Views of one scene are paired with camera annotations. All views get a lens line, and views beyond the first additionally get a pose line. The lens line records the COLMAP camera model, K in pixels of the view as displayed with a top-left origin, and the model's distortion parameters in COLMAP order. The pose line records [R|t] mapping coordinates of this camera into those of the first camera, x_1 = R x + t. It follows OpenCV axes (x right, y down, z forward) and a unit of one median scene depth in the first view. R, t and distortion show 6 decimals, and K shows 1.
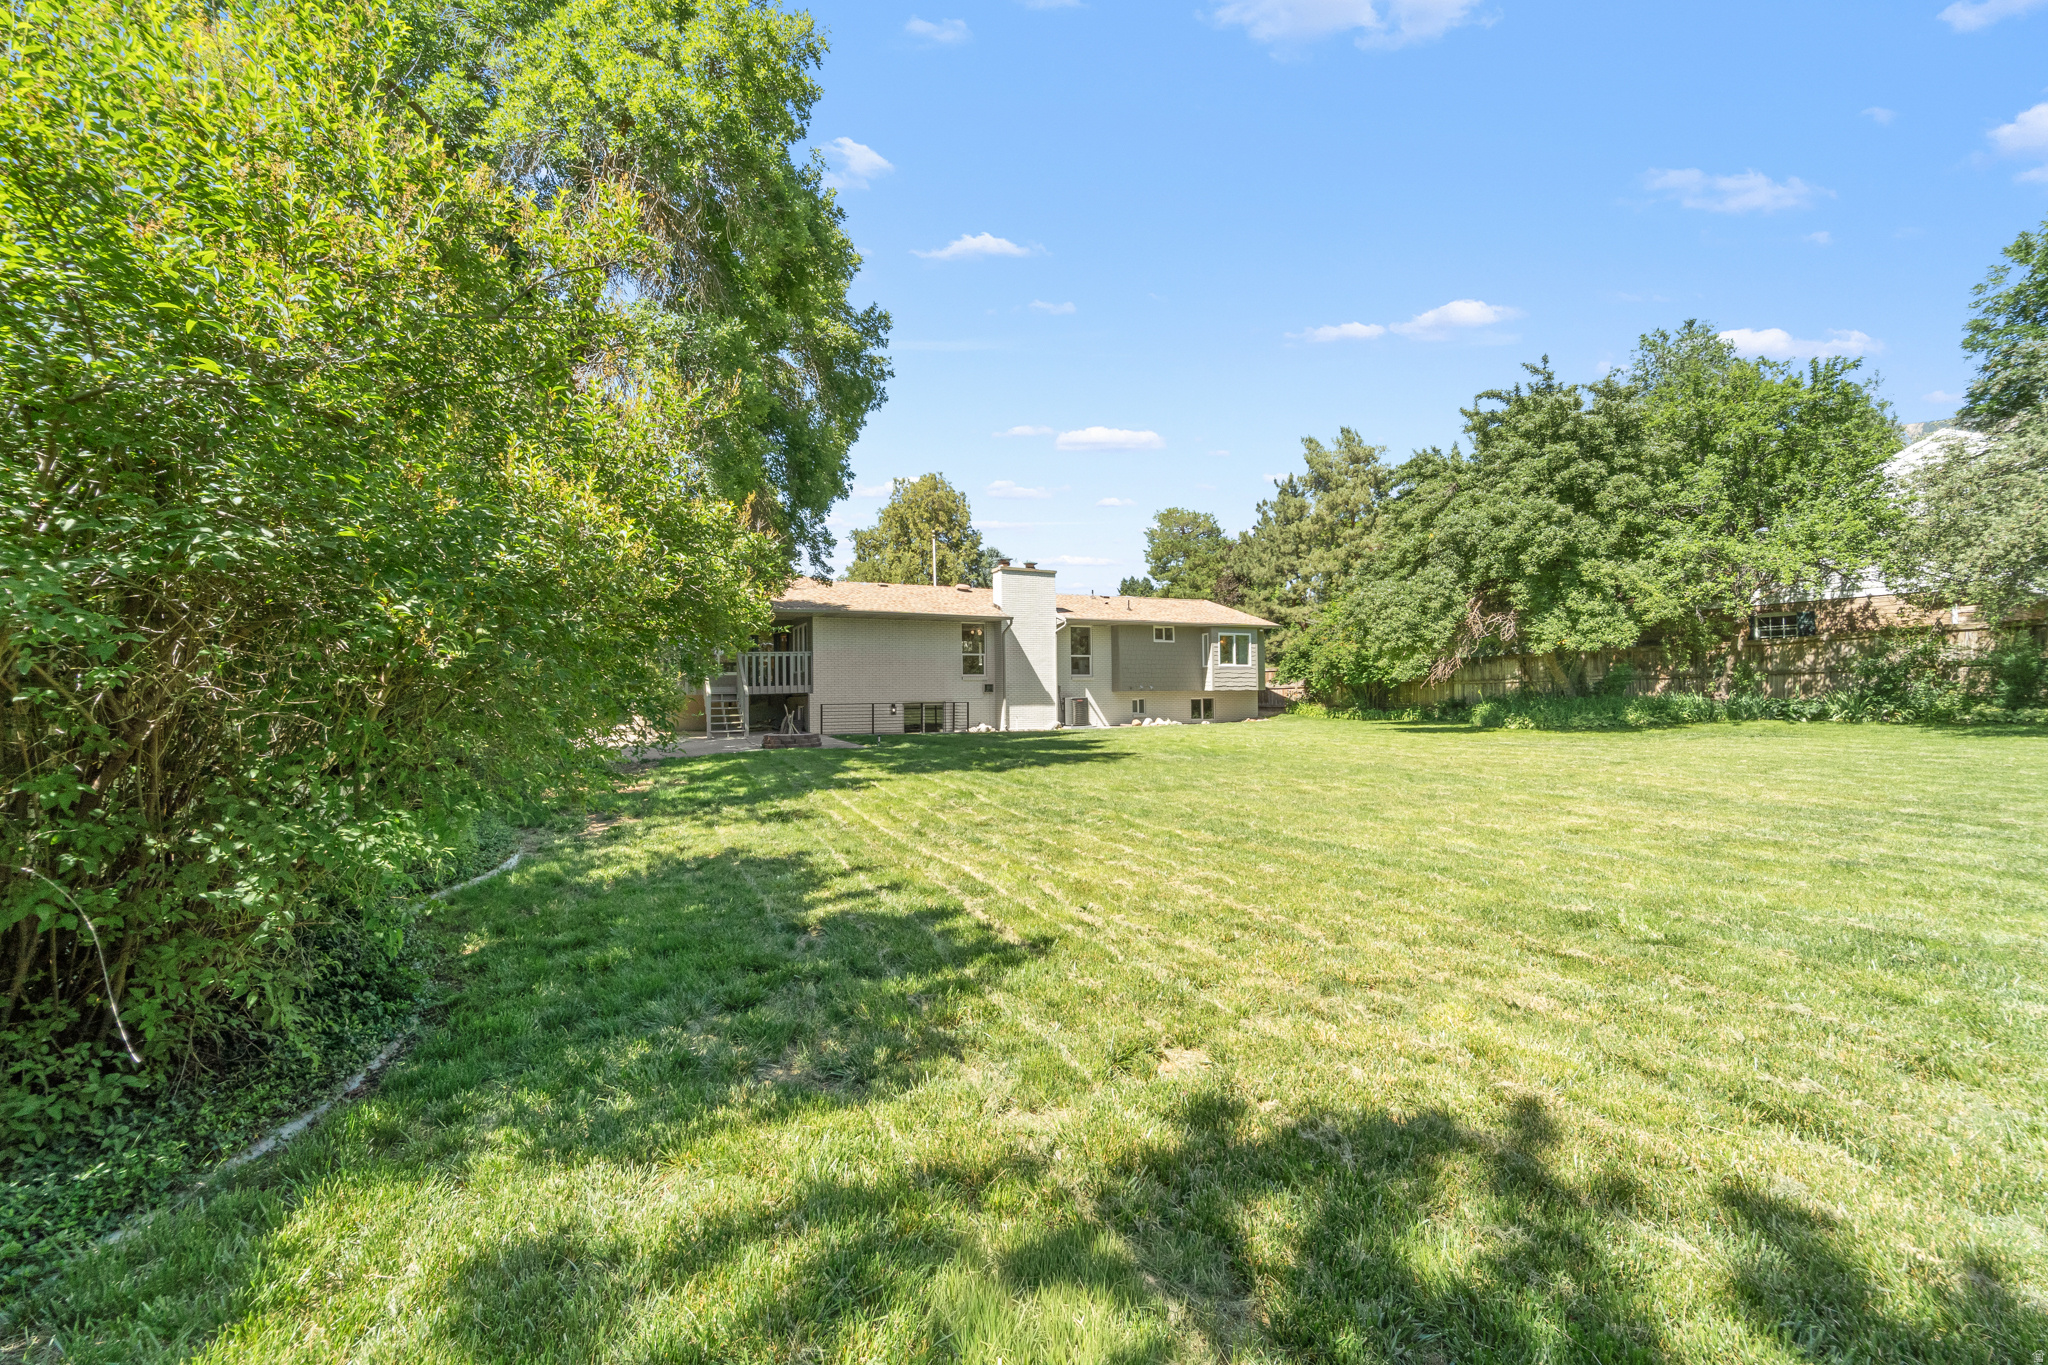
lens RADIAL K [[842.8, 0, 1026.9], [0, 842.8, 681.7], [0, 0, 1]] dist [0.000834, -0.002454]
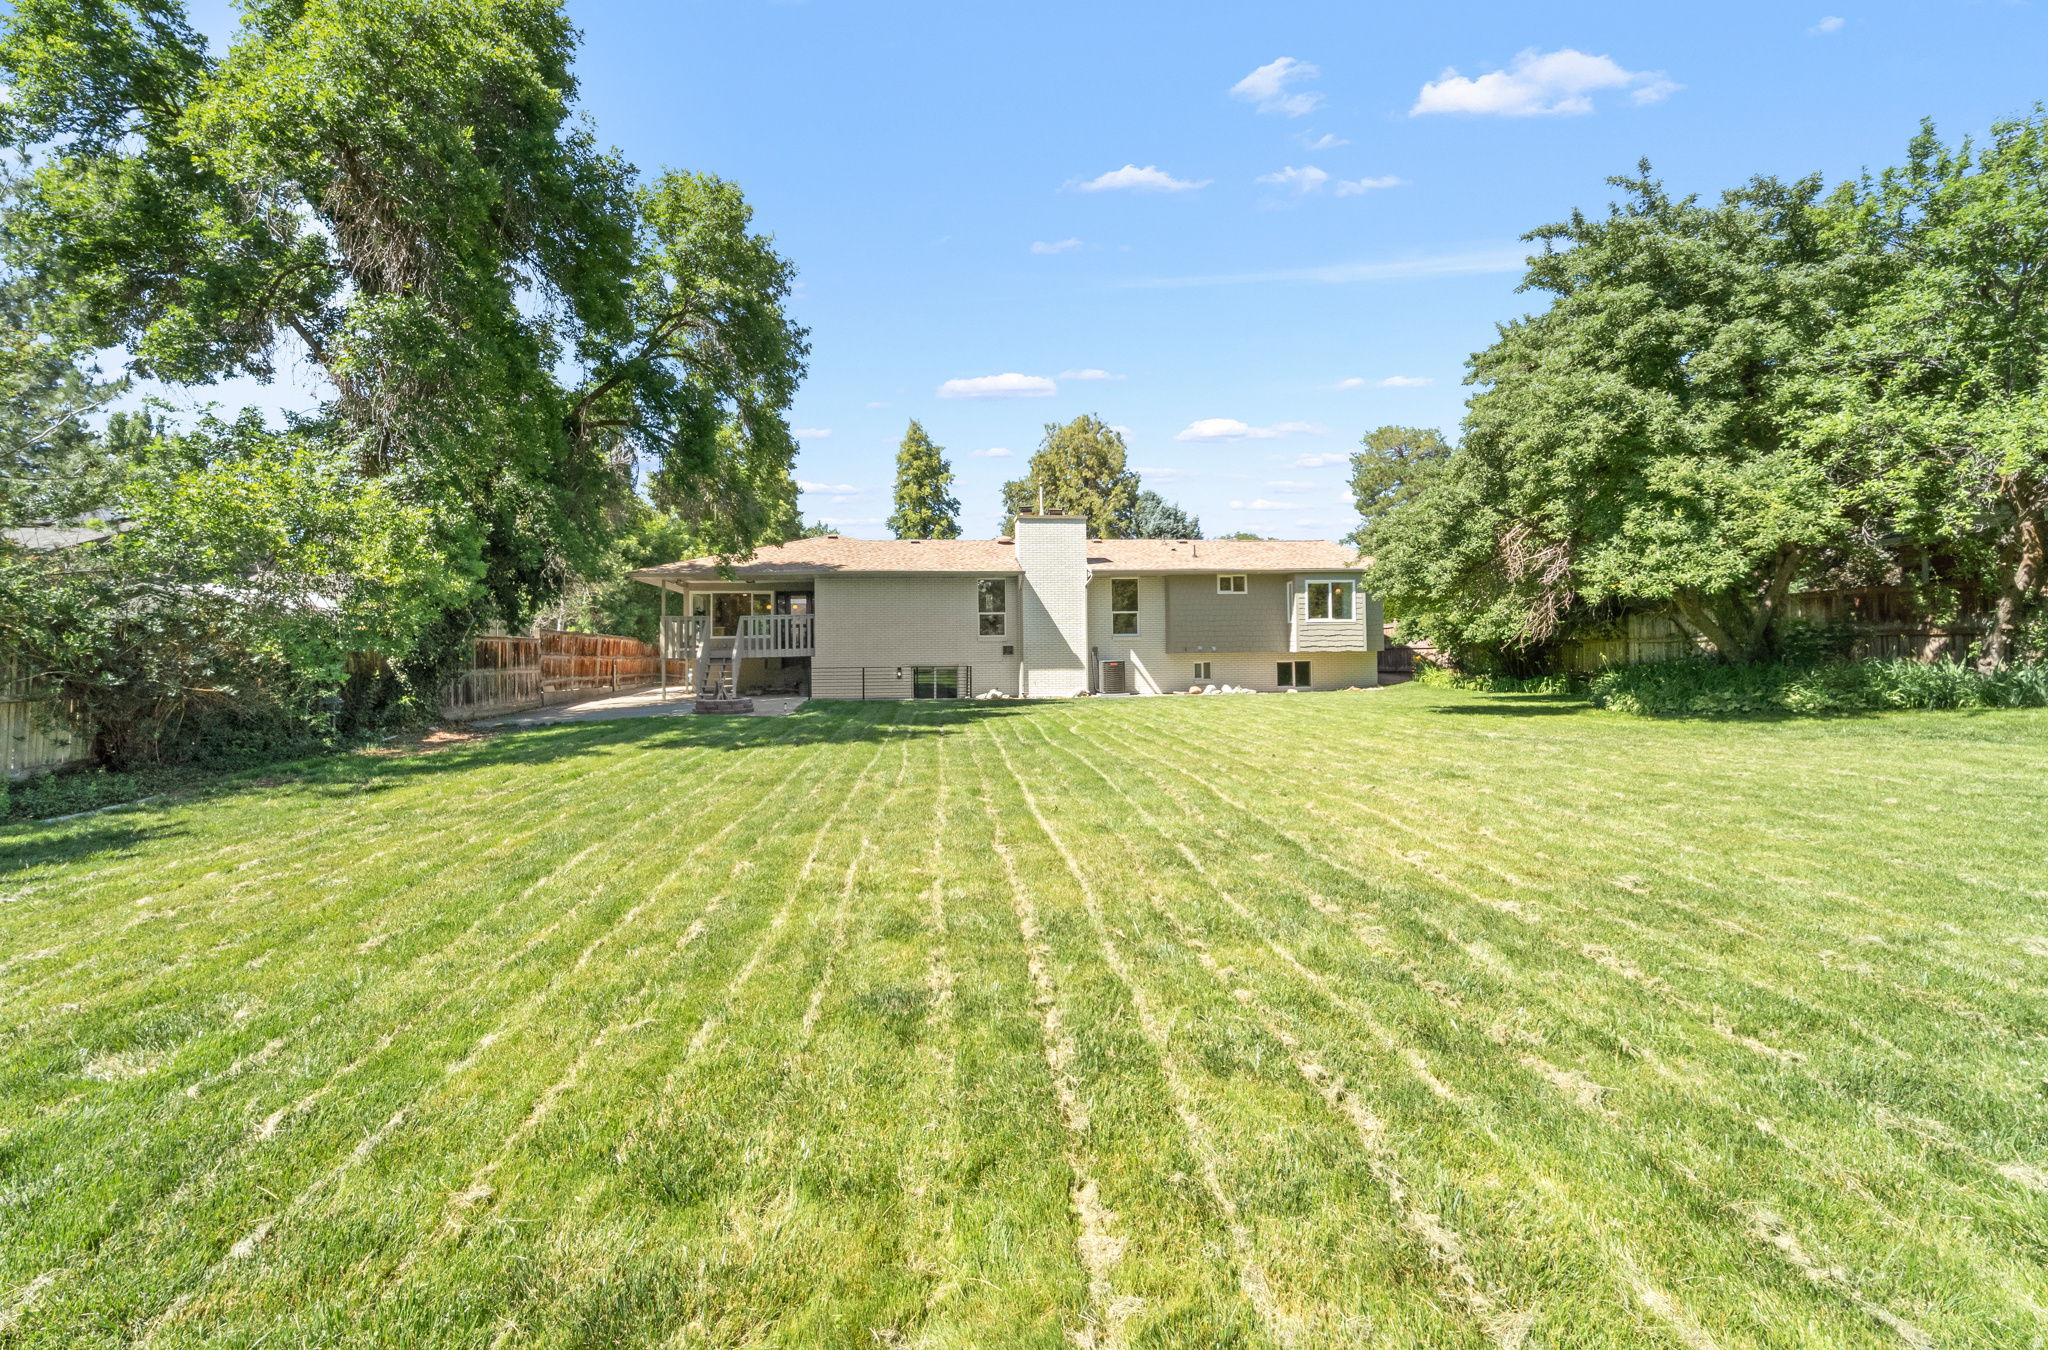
lens RADIAL K [[891.5, 0, 1024.0], [0, 891.5, 630.1], [0, 0, 1]] dist [-0.000657, -0.000130]
pose [[0.927314, -0.009370, -0.374167, 0.352172], [0.007032, 0.999946, -0.007613, -0.006991], [0.374218, 0.004429, 0.927330, 0.128778]]
